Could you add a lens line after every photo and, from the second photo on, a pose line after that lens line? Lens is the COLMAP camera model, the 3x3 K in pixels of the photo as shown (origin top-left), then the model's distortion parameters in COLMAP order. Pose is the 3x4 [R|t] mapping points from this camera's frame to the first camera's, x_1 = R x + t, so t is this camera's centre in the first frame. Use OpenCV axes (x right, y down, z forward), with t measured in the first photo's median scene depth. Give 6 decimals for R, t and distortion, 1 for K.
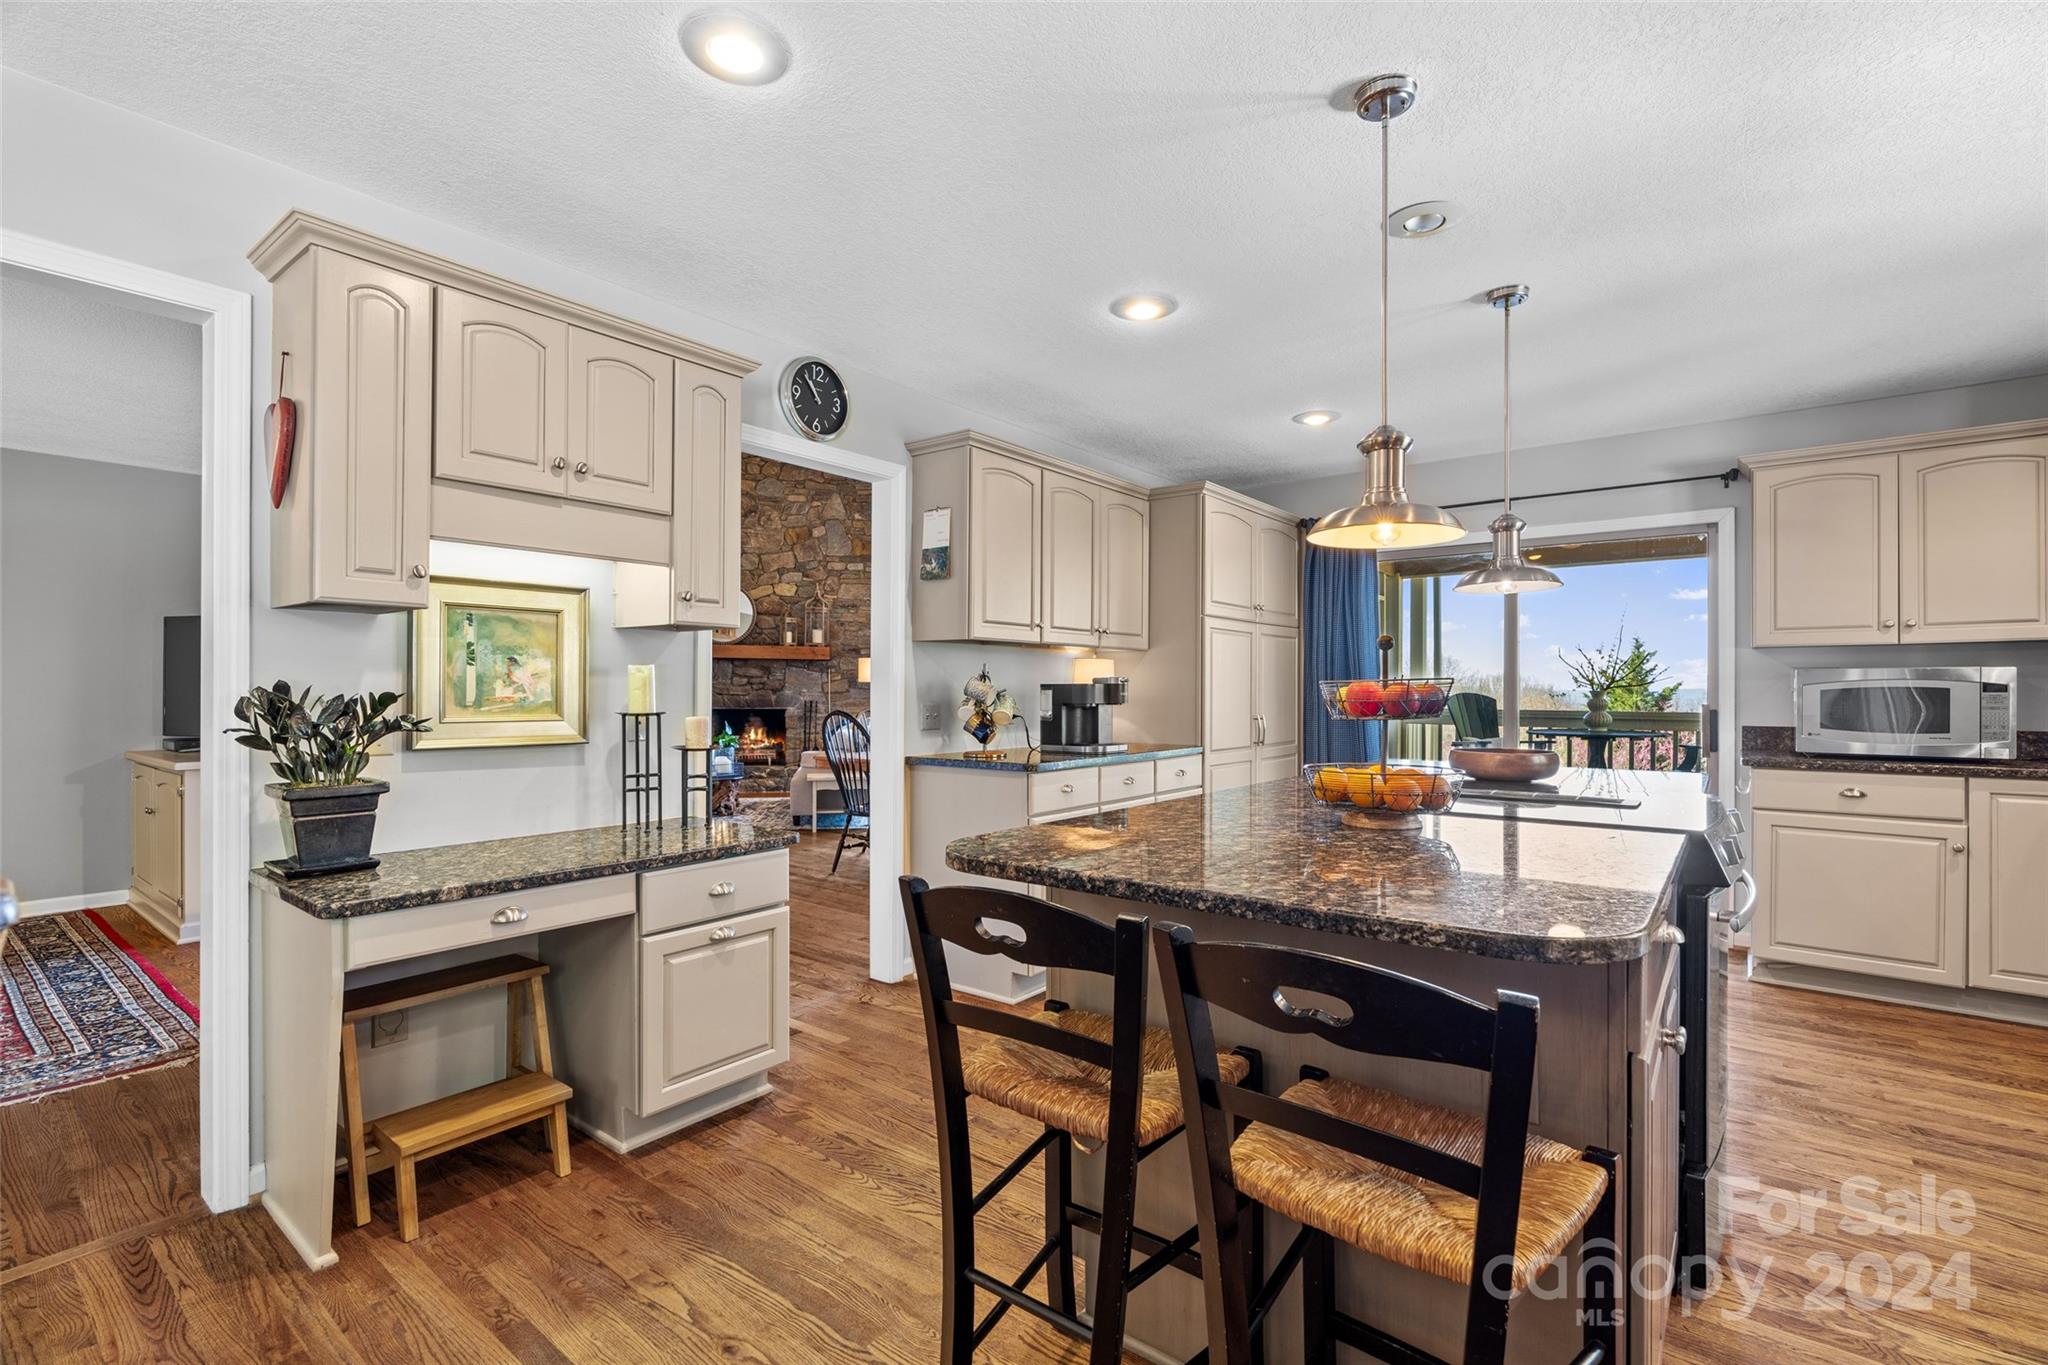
lens RADIAL K [[931.0, 0, 1018.3], [0, 931.0, 675.3], [0, 0, 1]] dist [-0.012701, 0.004087]
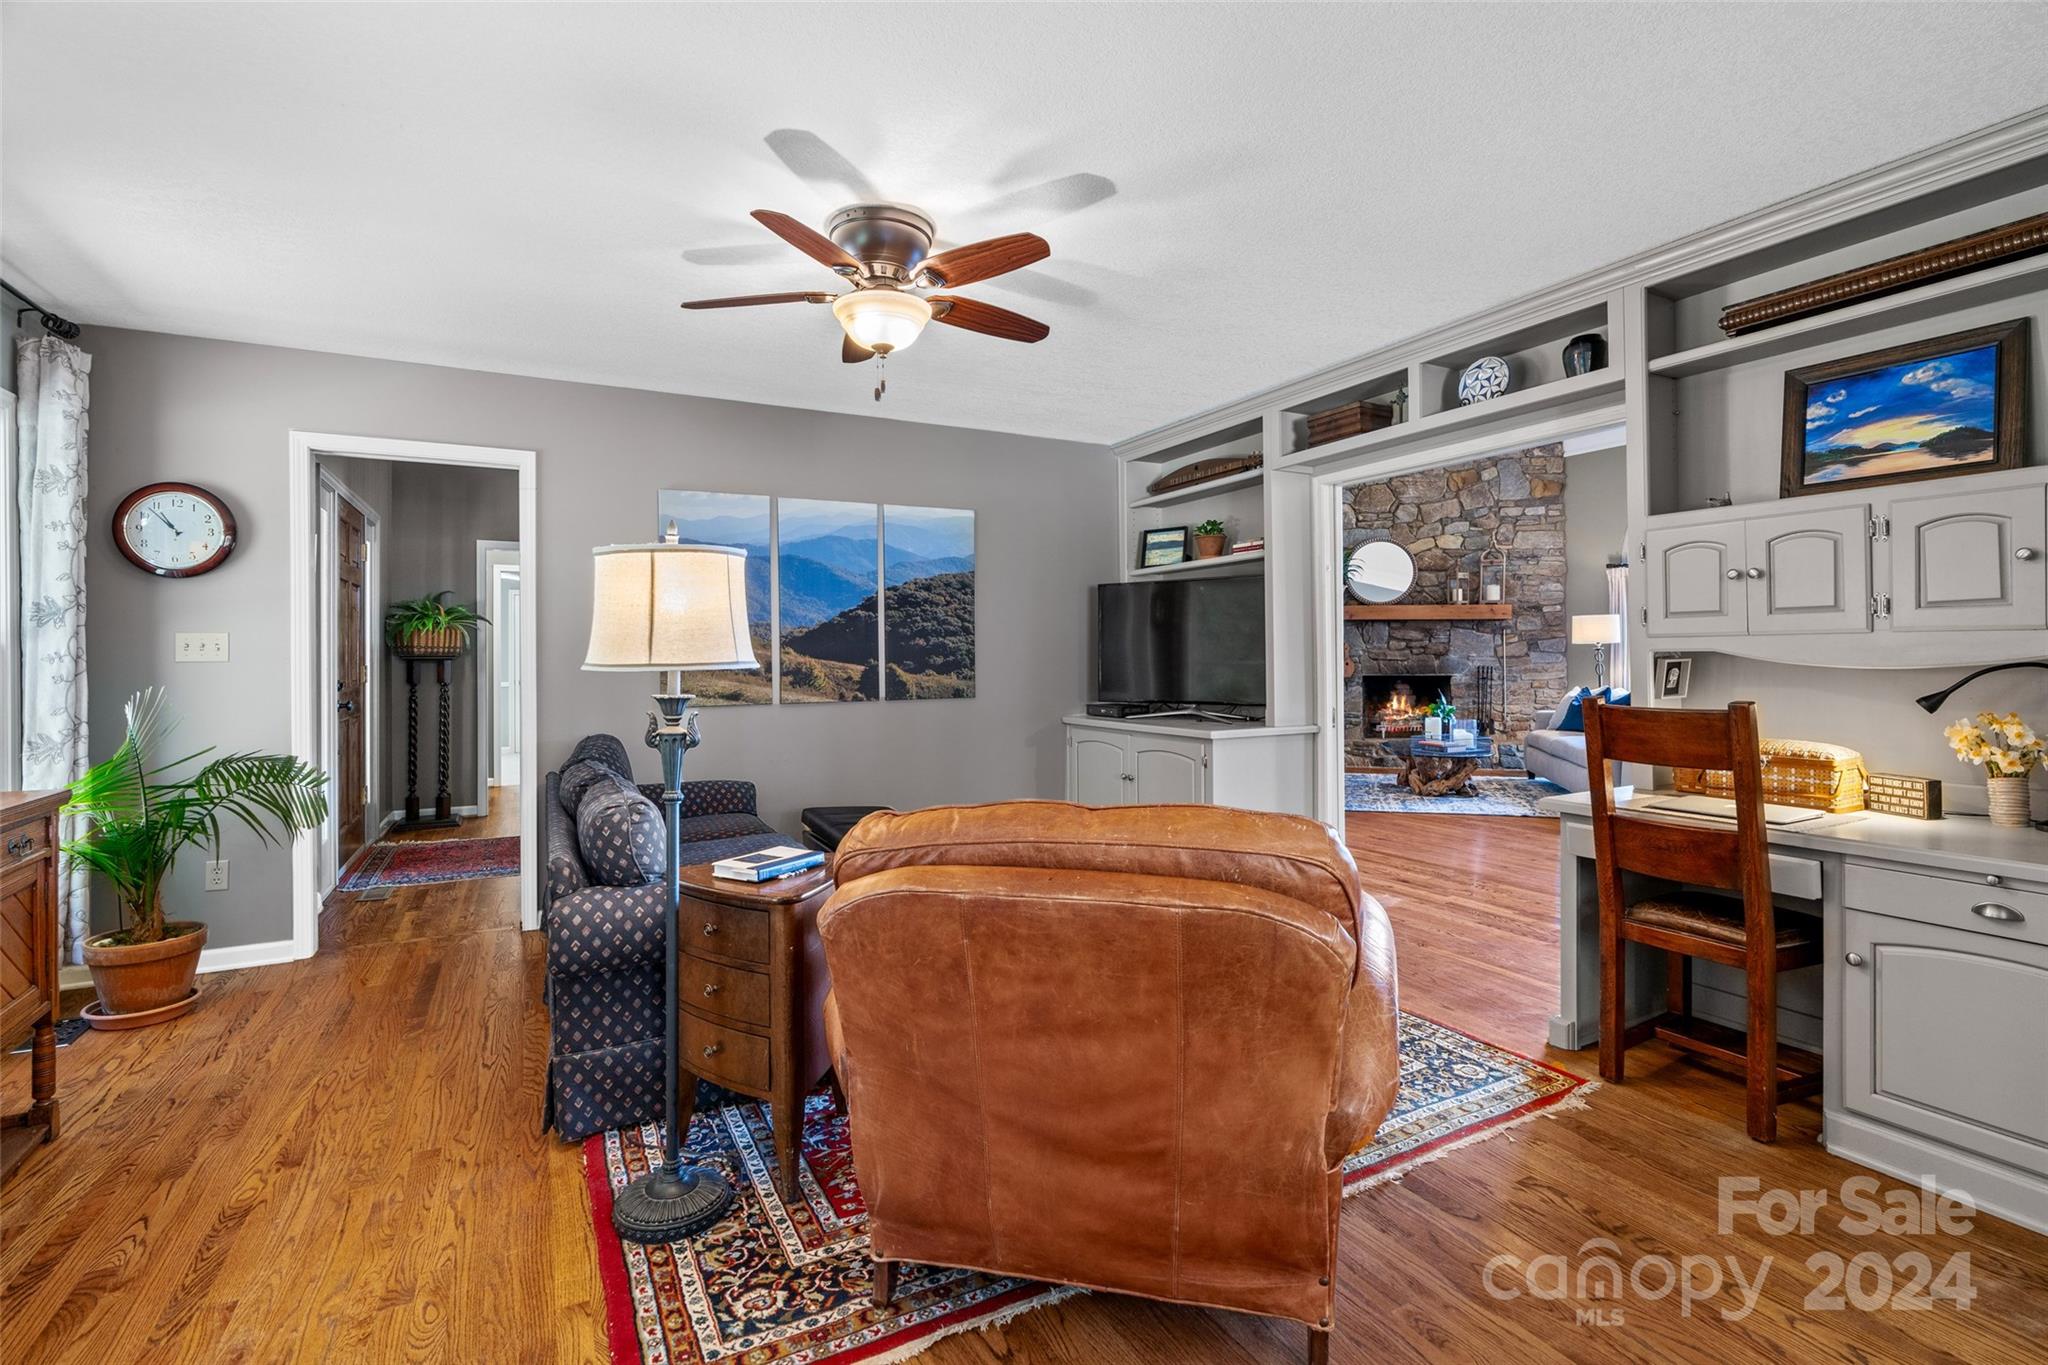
lens RADIAL K [[931.0, 0, 1017.9], [0, 931.0, 658.1], [0, 0, 1]] dist [-0.012701, 0.004087]
pose [[0.913081, -0.006603, -0.407725, -0.271712], [0.014261, 0.999774, 0.015745, -0.000295], [0.407529, -0.020191, 0.912969, 0.010905]]
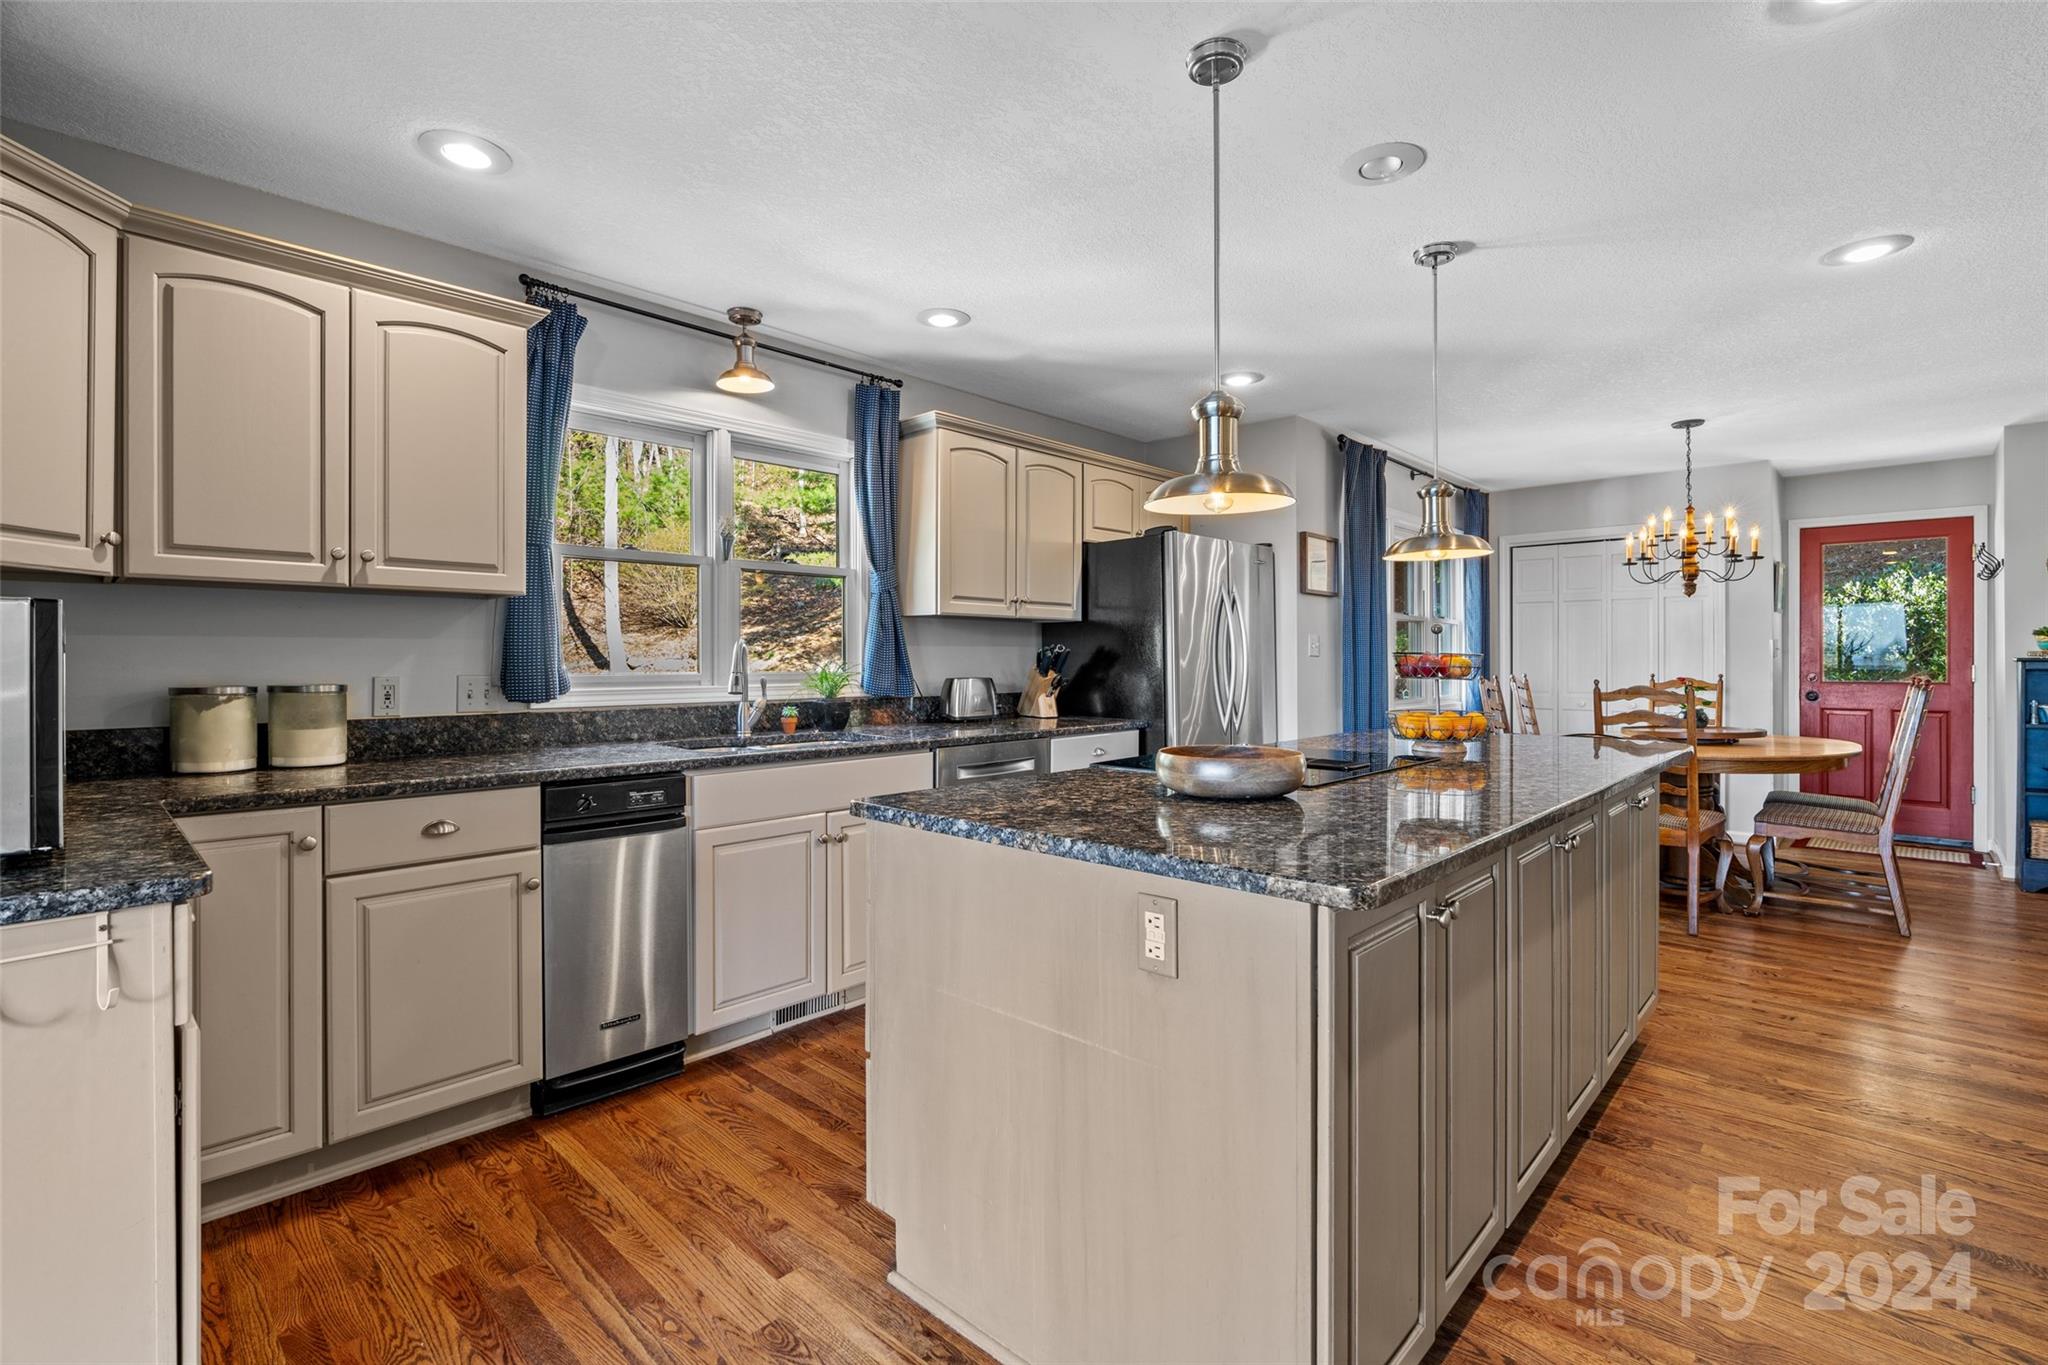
lens RADIAL K [[931.0, 0, 1014.9], [0, 931.0, 660.7], [0, 0, 1]] dist [-0.012701, 0.004087]
pose [[-0.996308, 0.000737, 0.085853, 0.161255], [-0.000431, 0.999908, -0.013583, 0.006321], [-0.085855, -0.013569, -0.996215, 0.439760]]
